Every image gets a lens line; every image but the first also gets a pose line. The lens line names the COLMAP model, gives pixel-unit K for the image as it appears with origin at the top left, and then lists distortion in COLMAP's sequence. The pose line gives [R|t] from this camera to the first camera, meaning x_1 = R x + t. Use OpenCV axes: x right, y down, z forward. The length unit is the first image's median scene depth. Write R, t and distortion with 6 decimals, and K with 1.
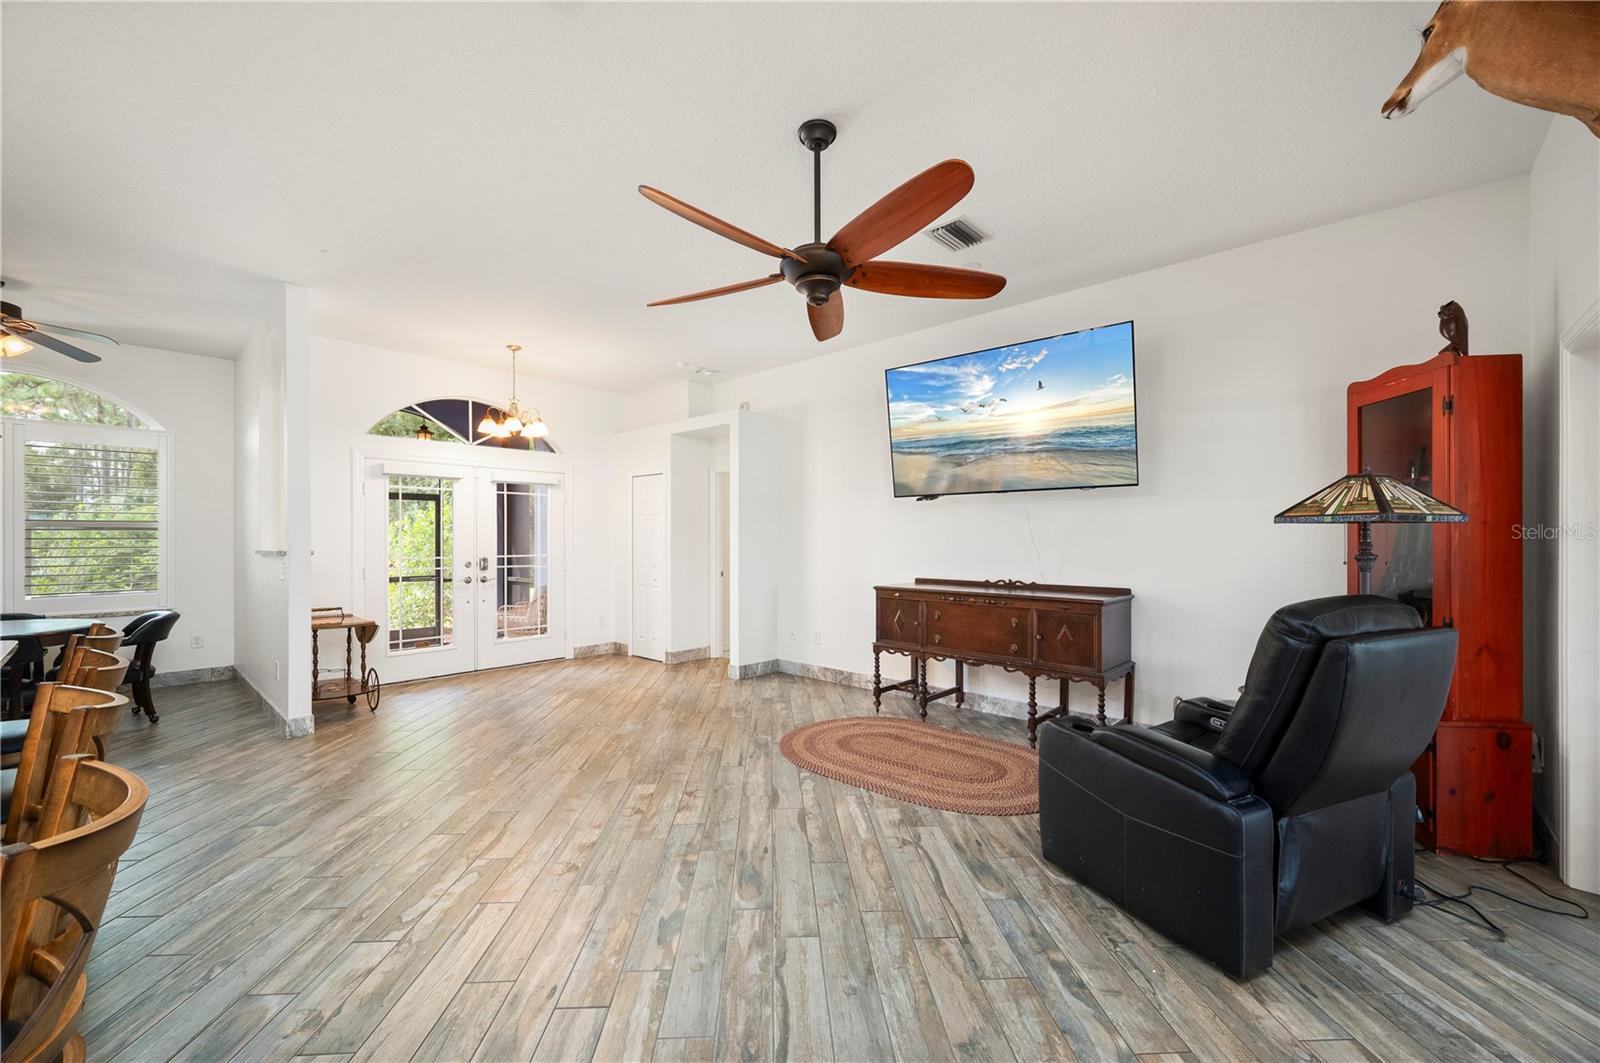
lens RADIAL K [[635.1, 0, 800.9], [0, 635.1, 539.5], [0, 0, 1]] dist [0.000055, -0.000255]
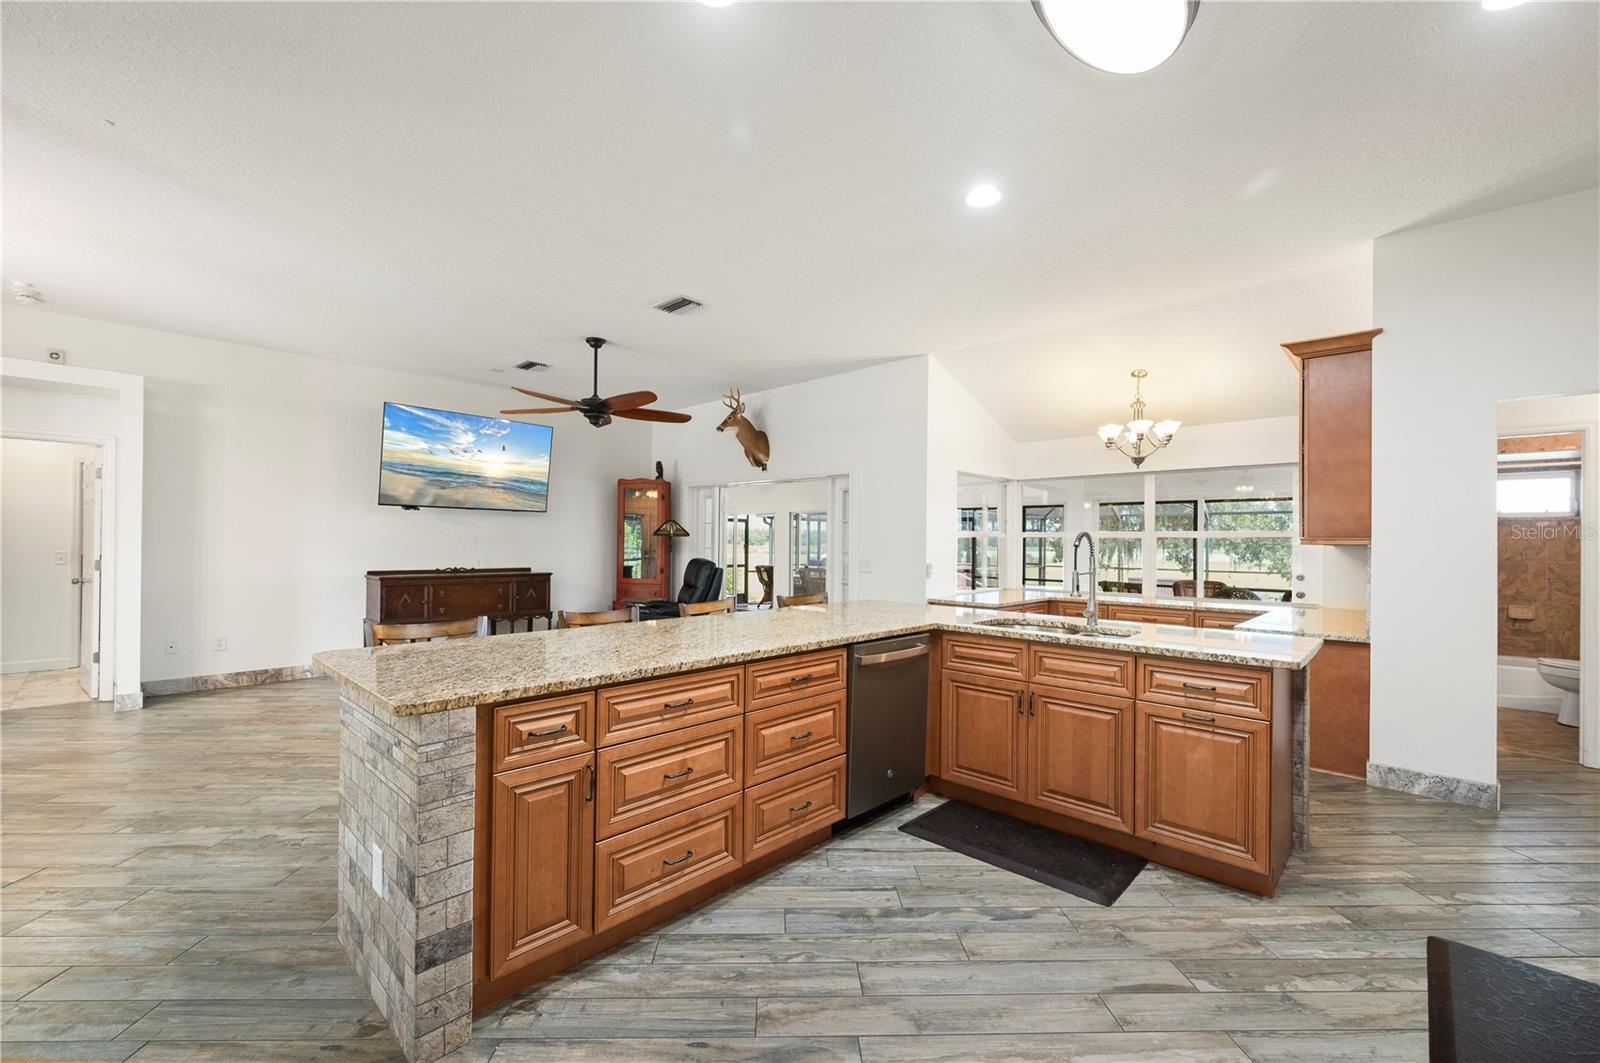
lens RADIAL K [[652.1, 0, 796.2], [0, 652.1, 542.0], [0, 0, 1]] dist [0.002460, 0.000079]
pose [[0.017758, 0.003680, 0.999836, -1.248960], [-0.007404, 0.999966, -0.003549, 0.003538], [-0.999815, -0.007340, 0.017785, 0.192124]]
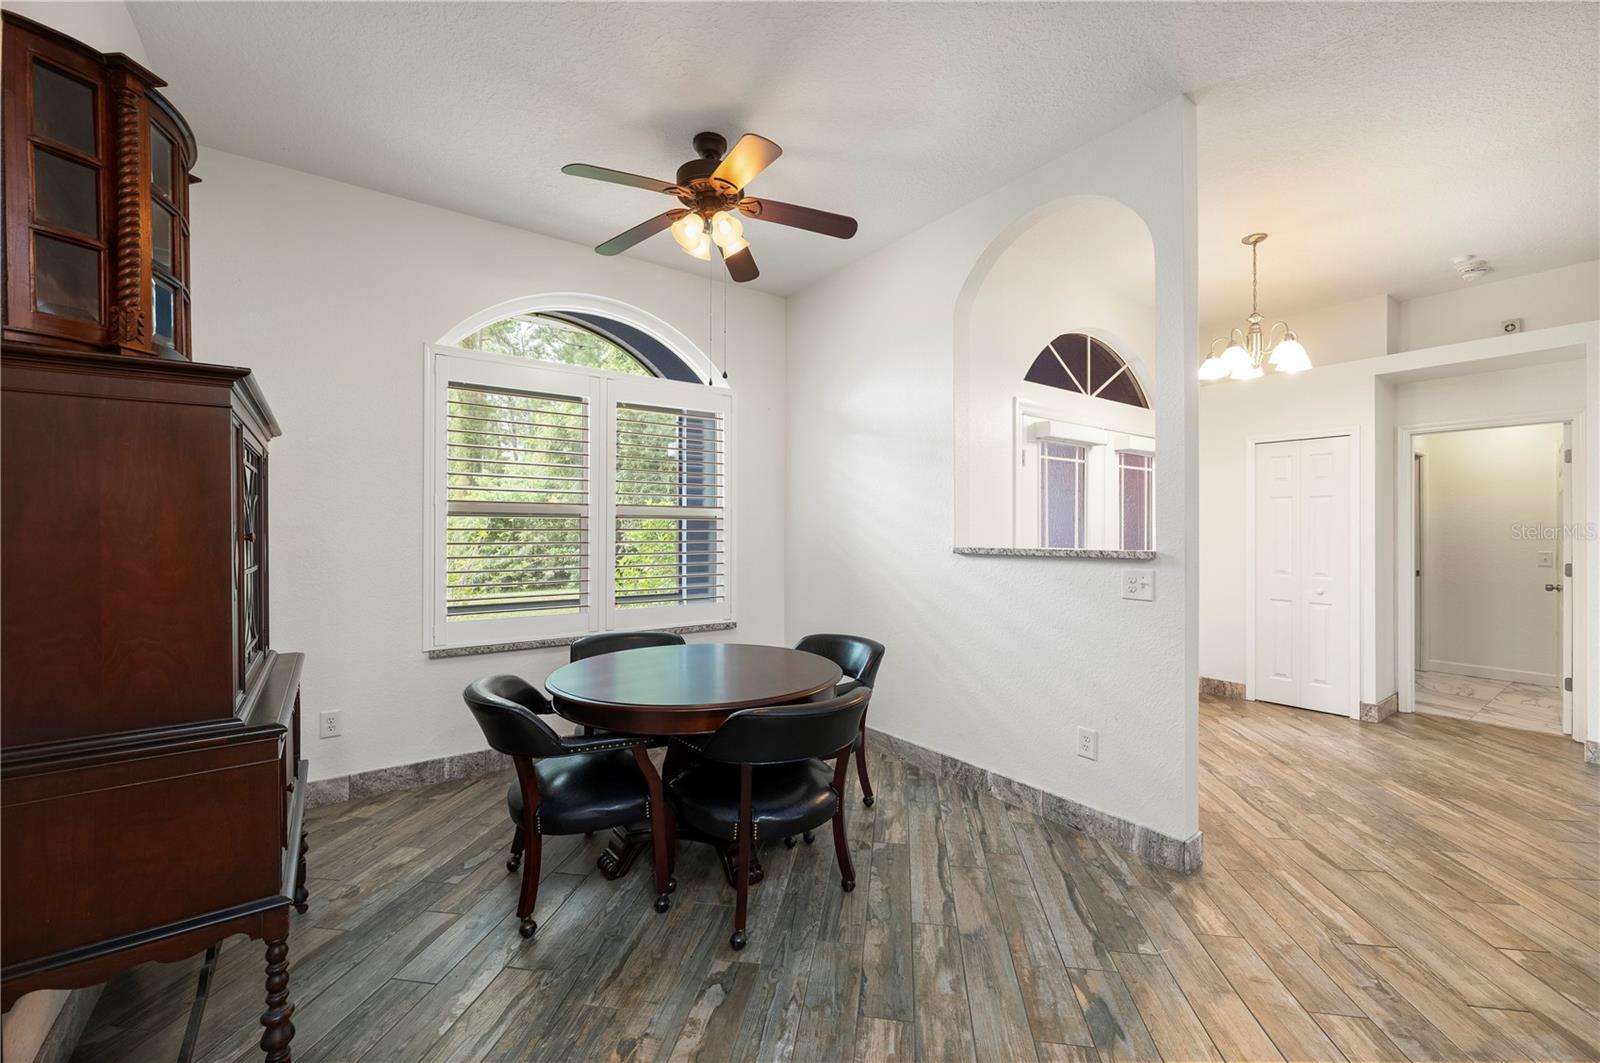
lens RADIAL K [[623.1, 0, 780.0], [0, 623.1, 534.3], [0, 0, 1]] dist [-0.010998, 0.000139]
pose [[0.972759, -0.000060, -0.231817, -0.995252], [-0.001159, 0.999986, -0.005121, 0.005746], [0.231814, 0.005250, 0.972746, 0.344958]]
